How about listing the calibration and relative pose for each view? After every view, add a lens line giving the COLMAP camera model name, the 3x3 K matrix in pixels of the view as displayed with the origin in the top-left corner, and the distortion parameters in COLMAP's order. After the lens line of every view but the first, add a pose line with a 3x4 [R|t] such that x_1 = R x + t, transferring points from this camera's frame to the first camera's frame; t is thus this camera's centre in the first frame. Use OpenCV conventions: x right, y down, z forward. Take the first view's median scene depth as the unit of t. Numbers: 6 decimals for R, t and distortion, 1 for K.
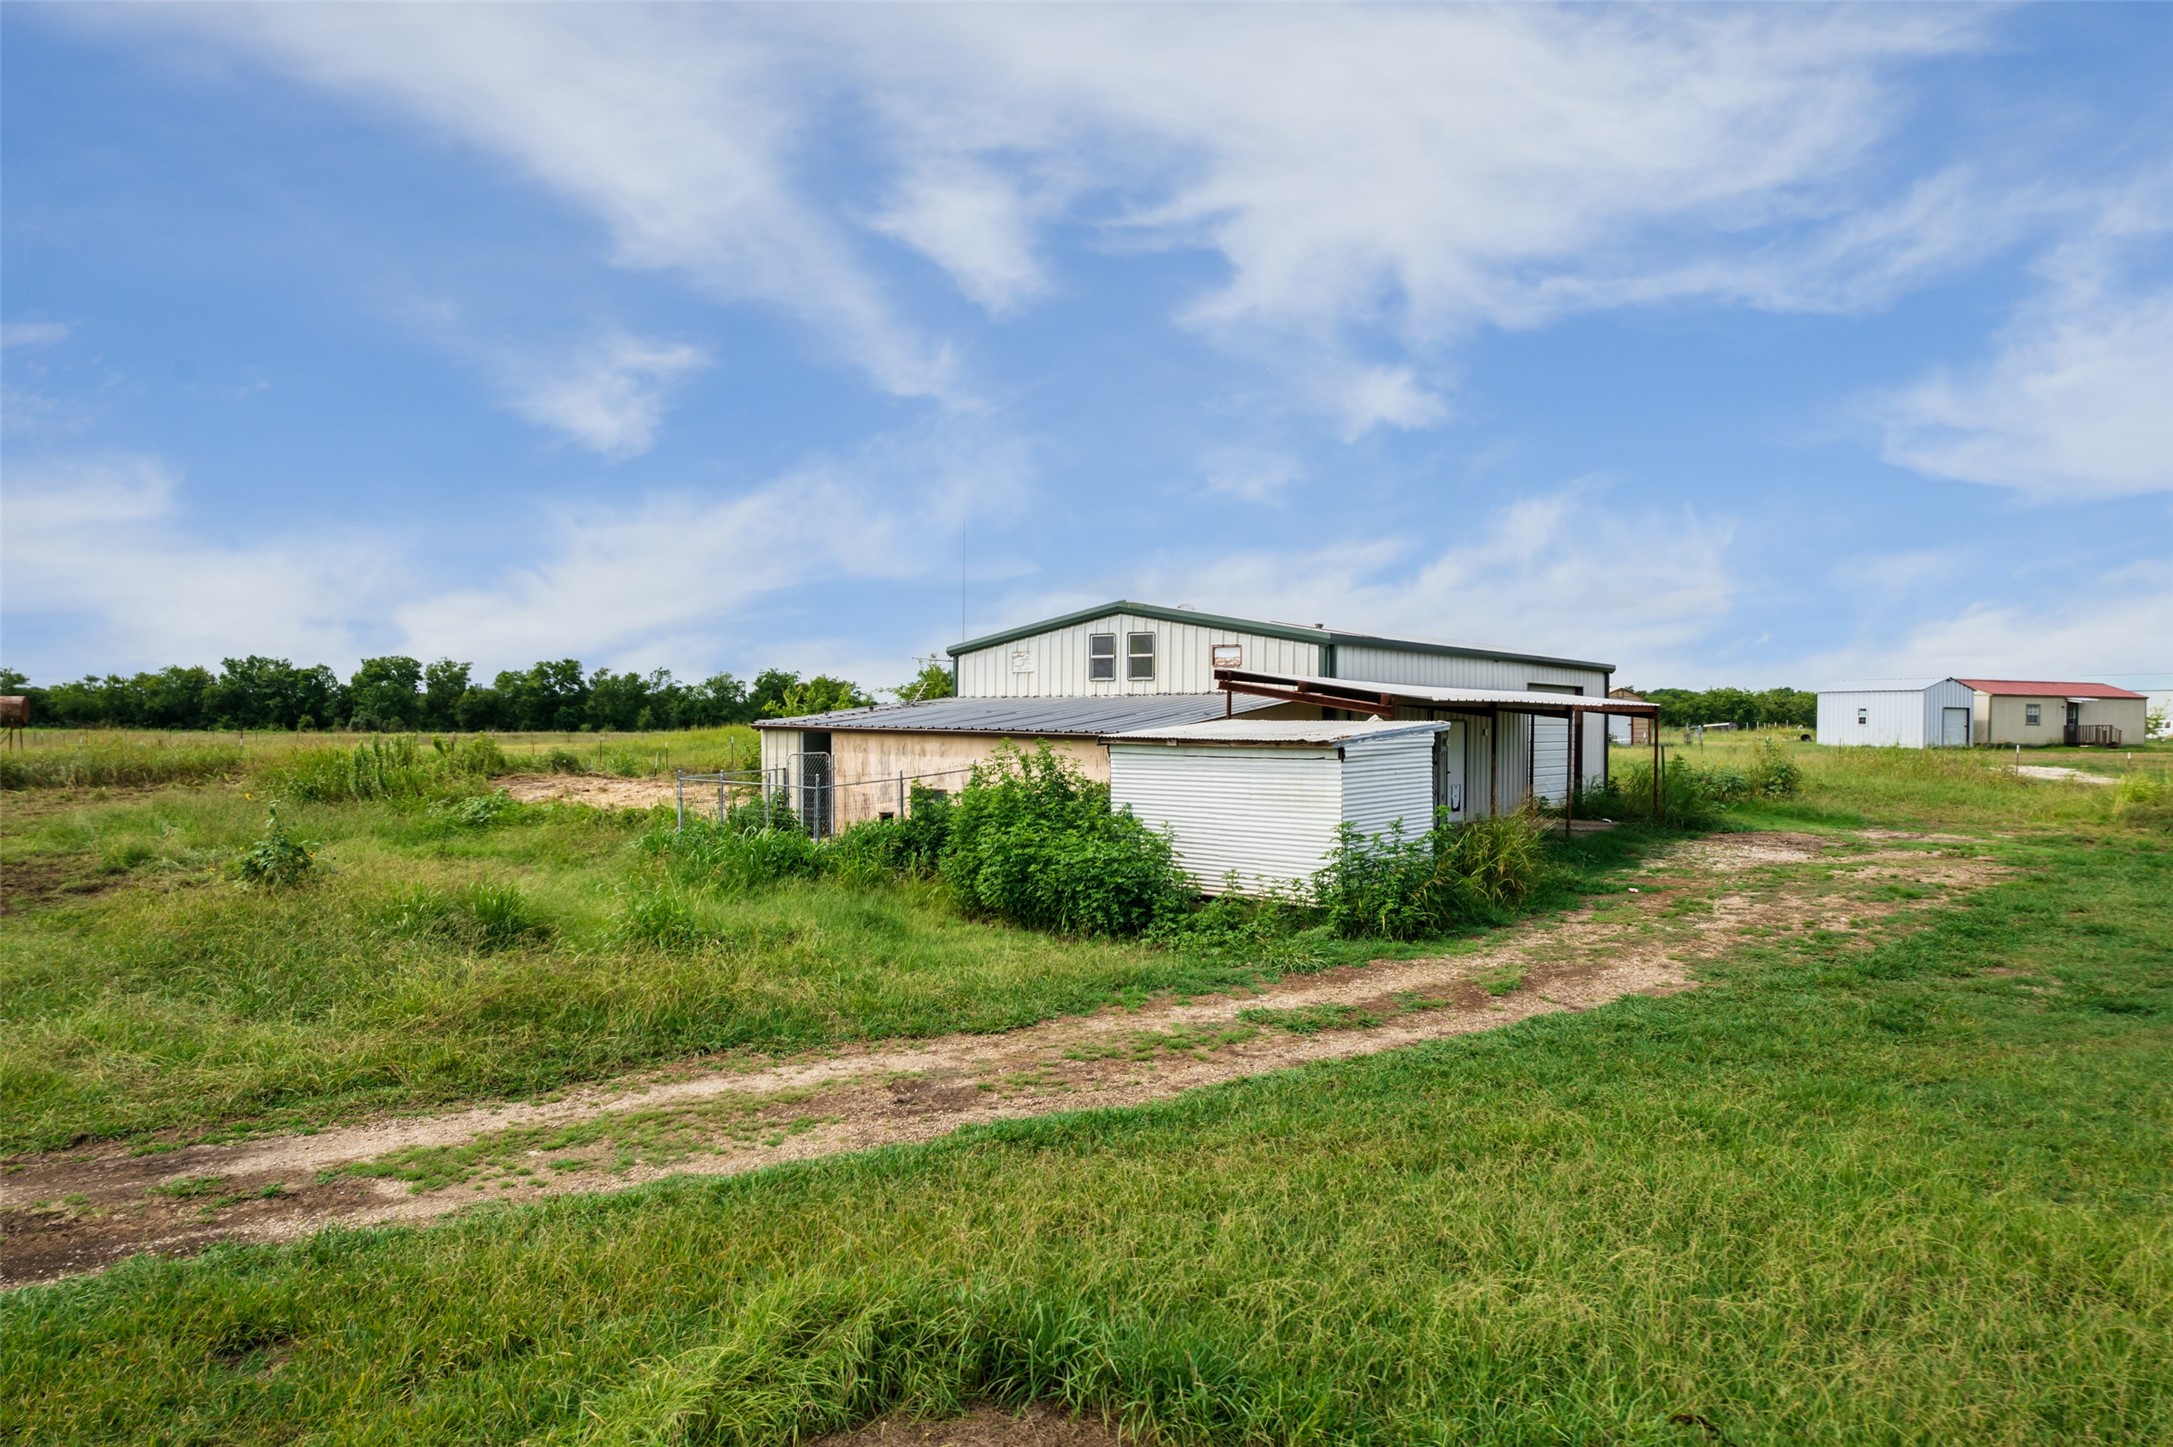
lens RADIAL K [[1379.7, 0, 1086.5], [0, 1379.7, 723.5], [0, 0, 1]] dist [0.001231, 0.001036]
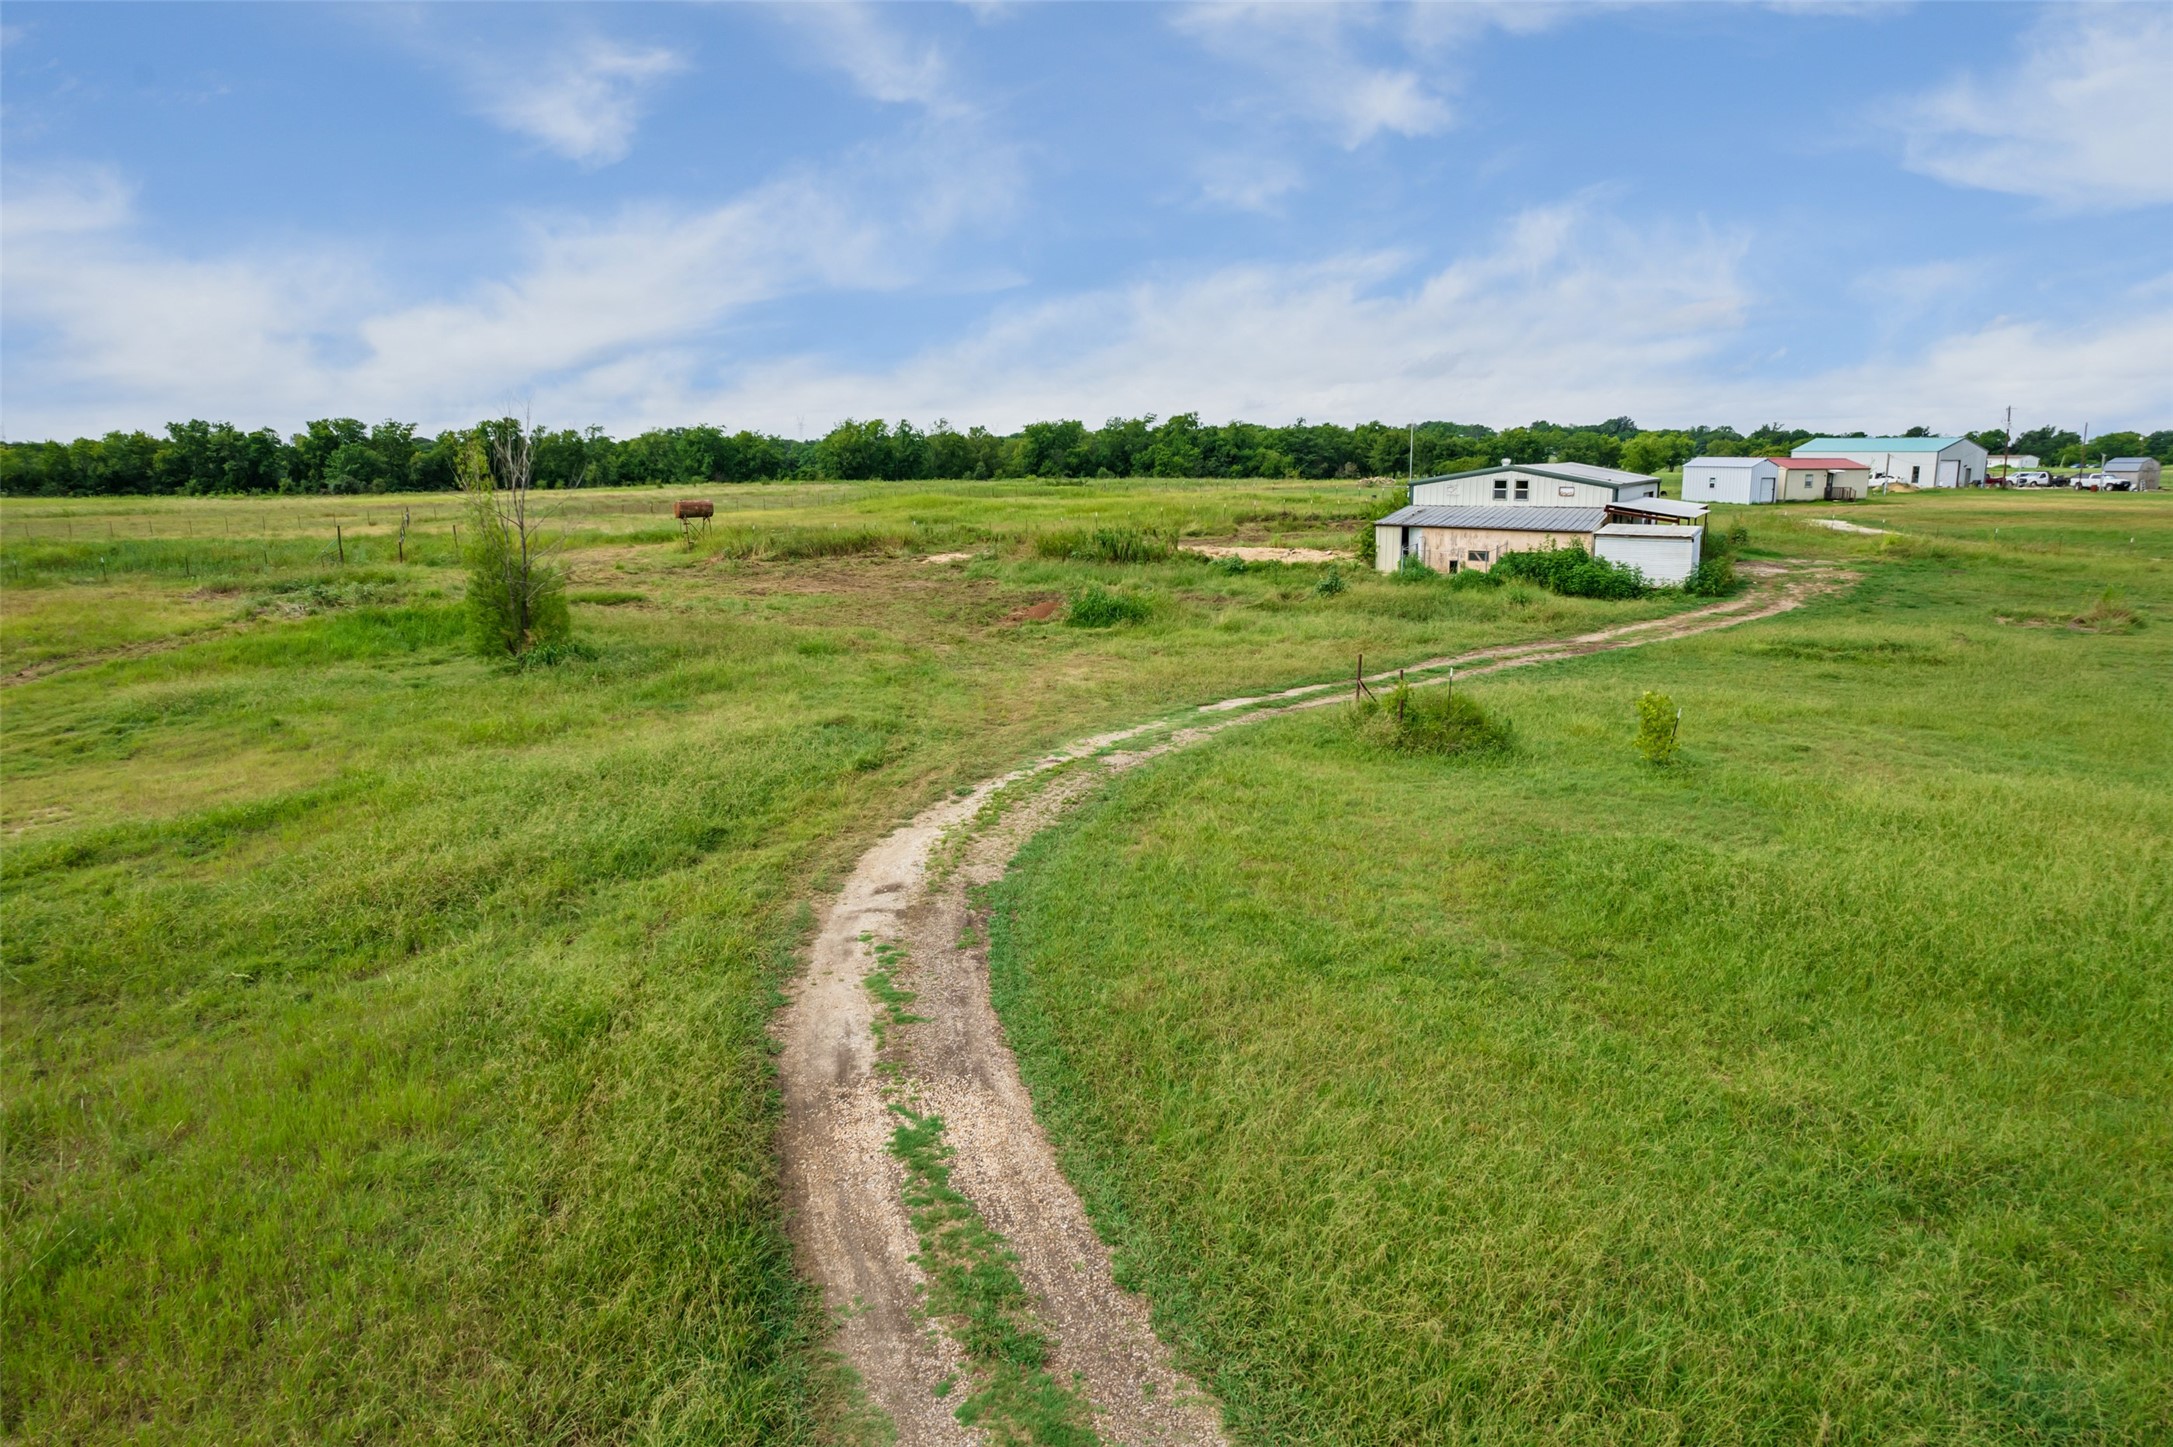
lens RADIAL K [[1365.9, 0, 1086.5], [0, 1365.9, 723.5], [0, 0, 1]] dist [-0.033982, 0.000226]
pose [[0.986943, -0.042504, 0.155359, -0.421435], [0.011891, 0.981149, 0.192889, -0.045530], [-0.160629, -0.188523, 0.968843, -0.464039]]
